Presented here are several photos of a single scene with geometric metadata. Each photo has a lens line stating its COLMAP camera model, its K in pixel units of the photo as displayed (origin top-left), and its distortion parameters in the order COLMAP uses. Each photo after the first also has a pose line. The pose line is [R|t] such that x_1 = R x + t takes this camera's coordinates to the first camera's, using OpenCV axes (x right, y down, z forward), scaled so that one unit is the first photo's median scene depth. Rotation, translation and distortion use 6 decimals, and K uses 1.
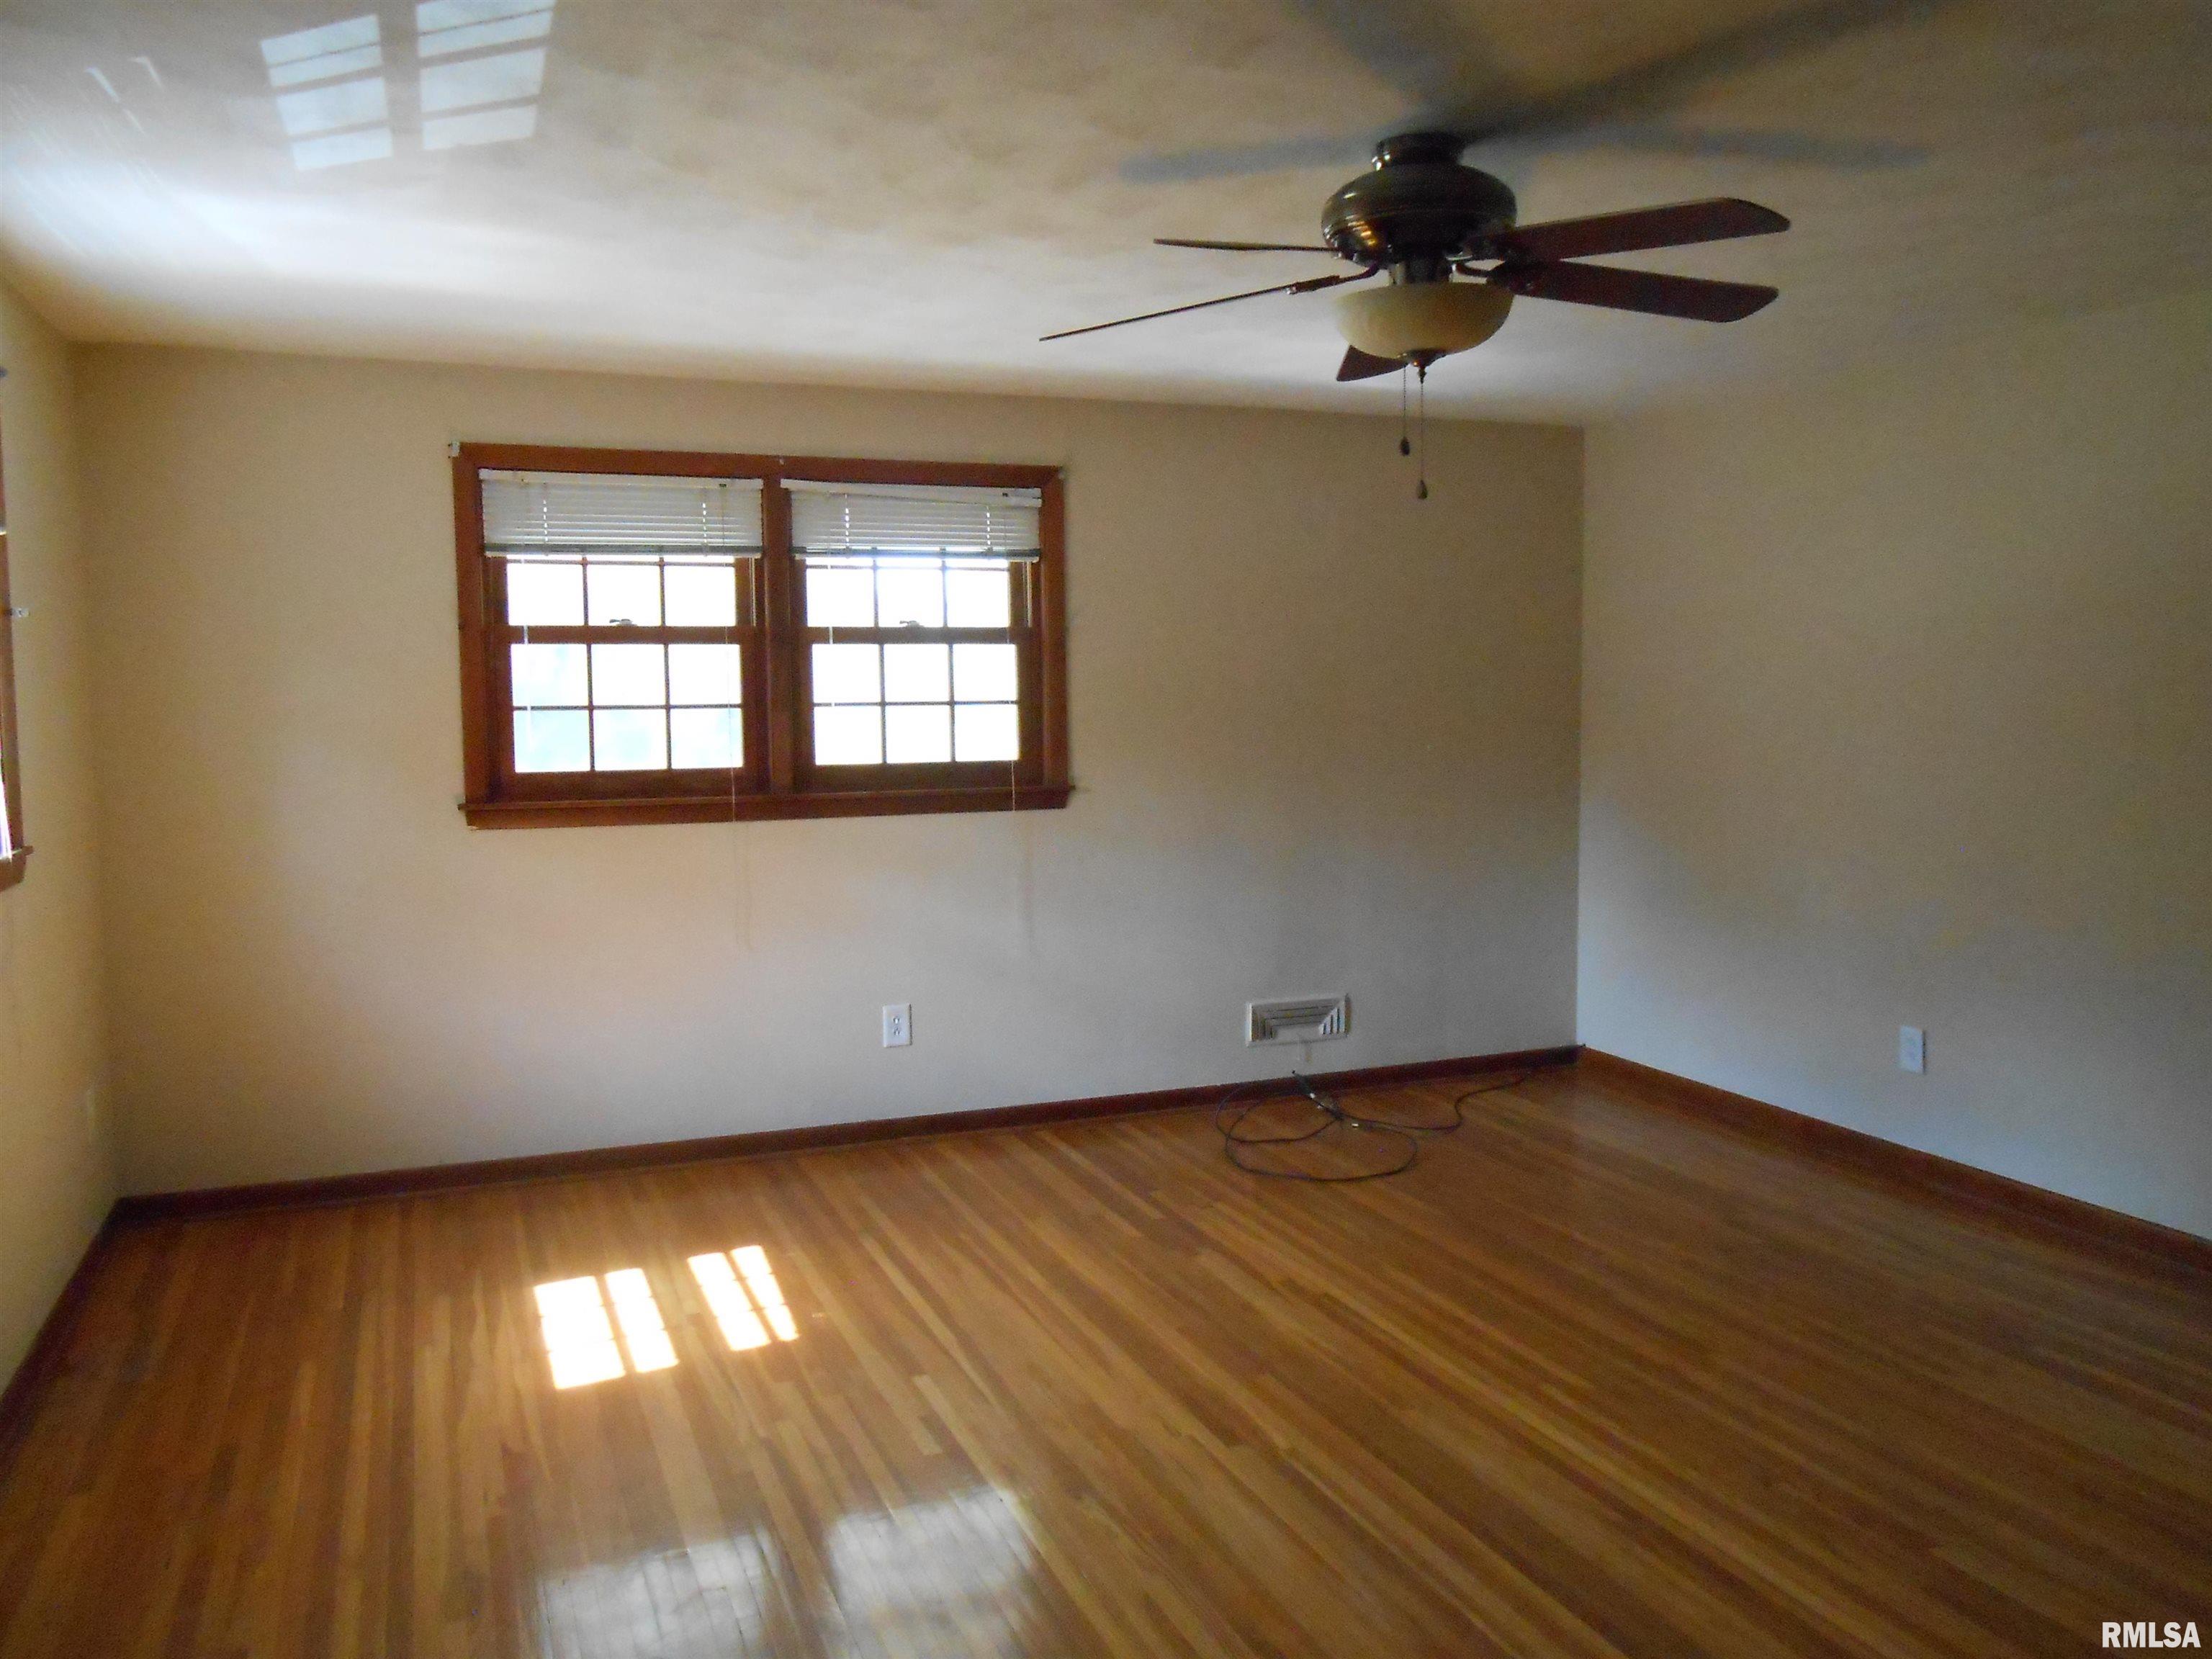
lens RADIAL K [[1716.3, 0, 1106.0], [0, 1716.3, 829.5], [0, 0, 1]] dist [-0.042437, 0.000105]
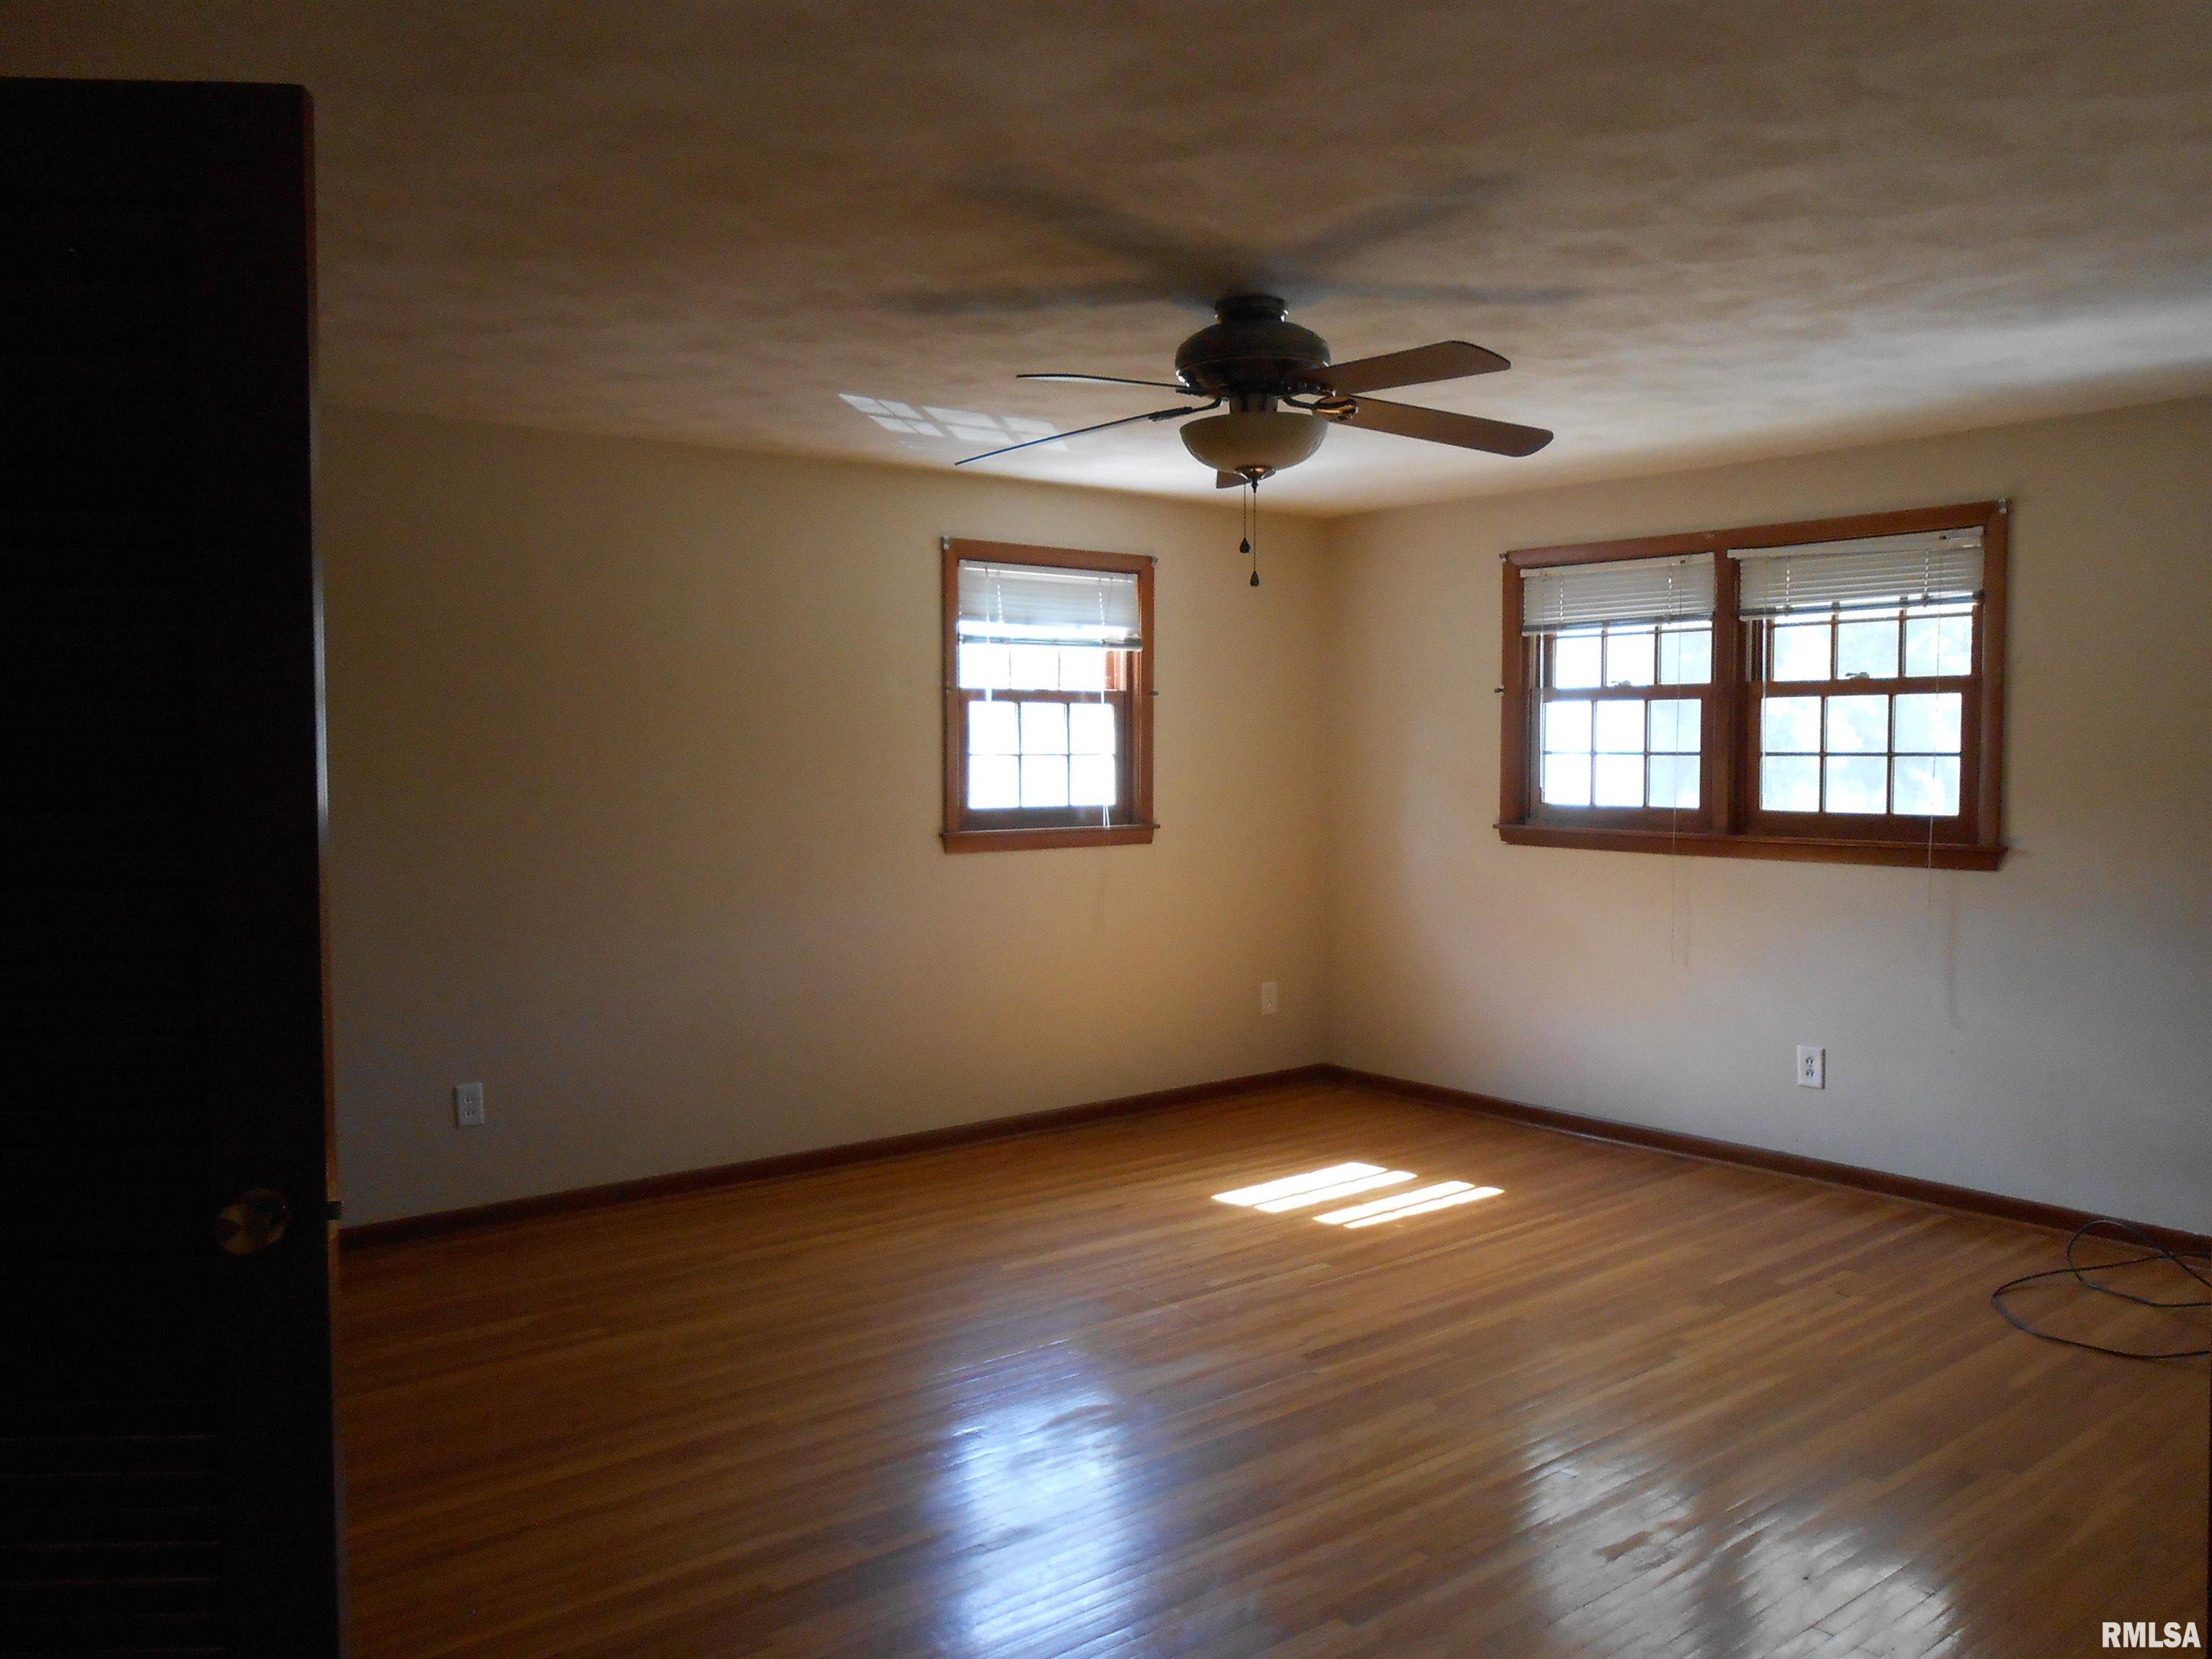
lens RADIAL K [[1731.6, 0, 1106.4], [0, 1731.6, 794.7], [0, 0, 1]] dist [0.003580, 0.004714]
pose [[0.308456, 0.037975, -0.950480, 0.754423], [-0.077335, 0.996896, 0.014732, -0.031948], [0.948090, 0.068961, 0.310435, 0.277622]]
